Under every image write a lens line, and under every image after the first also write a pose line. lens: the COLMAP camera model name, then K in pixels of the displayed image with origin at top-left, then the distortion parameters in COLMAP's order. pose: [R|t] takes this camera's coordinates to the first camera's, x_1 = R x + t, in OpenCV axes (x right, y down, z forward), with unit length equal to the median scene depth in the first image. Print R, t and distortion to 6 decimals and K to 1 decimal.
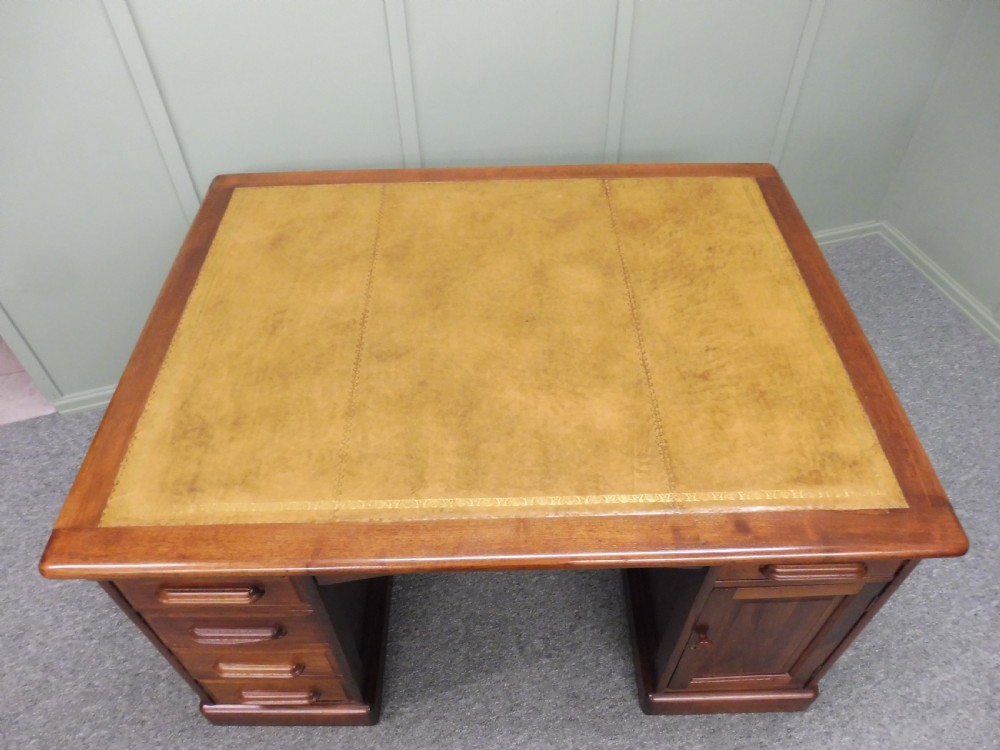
lens RADIAL K [[735.1, 0, 506.4], [0, 735.1, 379.4], [0, 0, 1]] dist [-0.065913, 0.034139]
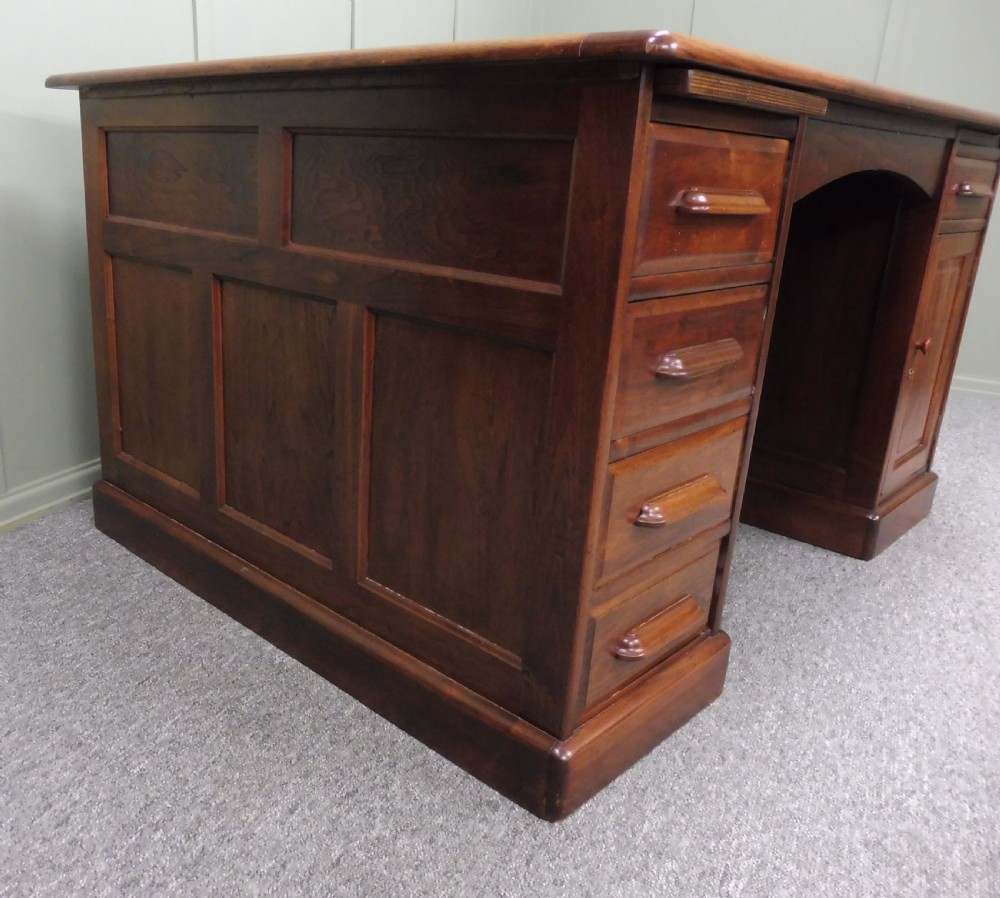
lens RADIAL K [[906.4, 0, 397.3], [0, 906.4, 444.2], [0, 0, 1]] dist [-0.060783, 0.008442]
pose [[0.720660, -0.181183, 0.669195, -0.827427], [0.478775, 0.828178, -0.291368, 0.395437], [-0.501422, 0.530372, 0.683580, 0.523151]]
